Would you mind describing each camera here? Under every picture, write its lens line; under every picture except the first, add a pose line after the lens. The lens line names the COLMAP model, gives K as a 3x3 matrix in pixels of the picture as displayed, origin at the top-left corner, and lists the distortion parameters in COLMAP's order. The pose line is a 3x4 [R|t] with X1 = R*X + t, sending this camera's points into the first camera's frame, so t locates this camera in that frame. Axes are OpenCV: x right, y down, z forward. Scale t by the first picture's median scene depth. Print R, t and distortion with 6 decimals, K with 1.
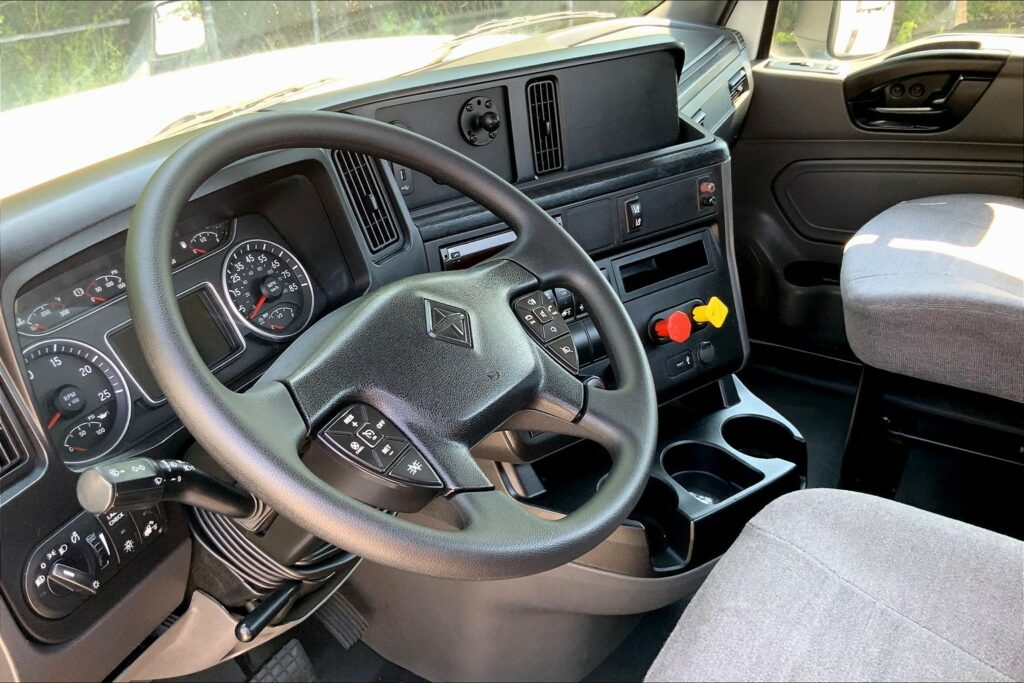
lens RADIAL K [[821.8, 0, 512.0], [0, 821.8, 341.5], [0, 0, 1]] dist [-0.001428, -0.065475]
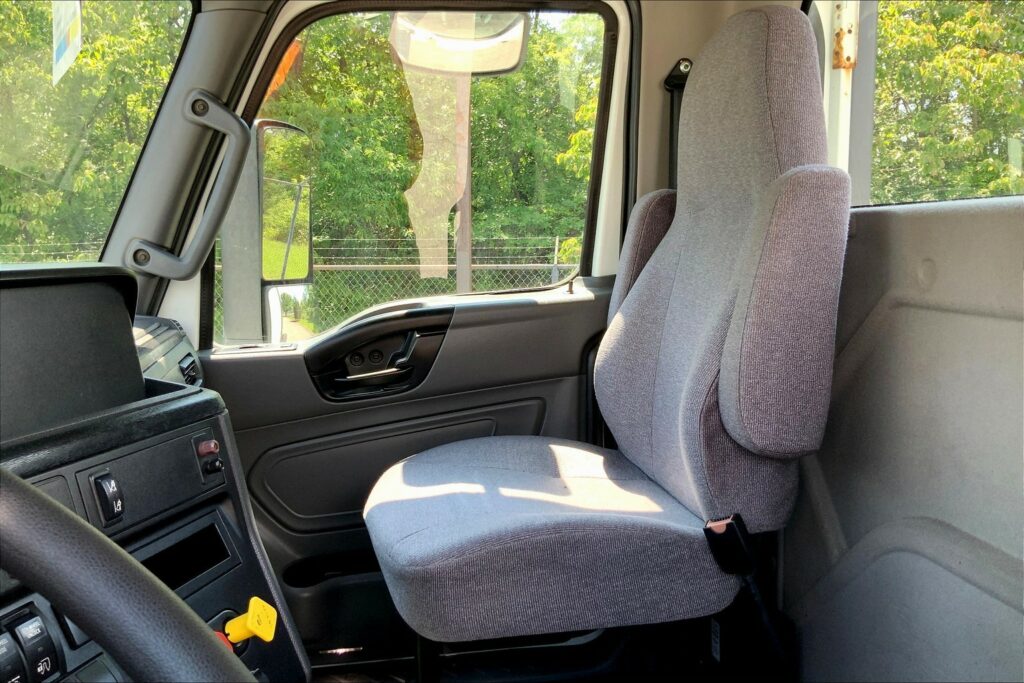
lens RADIAL K [[821.8, 0, 512.0], [0, 821.8, 341.5], [0, 0, 1]] dist [-0.001428, -0.065475]
pose [[0.777068, -0.072184, 0.625264, 0.004617], [0.308572, 0.909520, -0.278488, 0.007083], [-0.548588, 0.409343, 0.729033, 0.280498]]
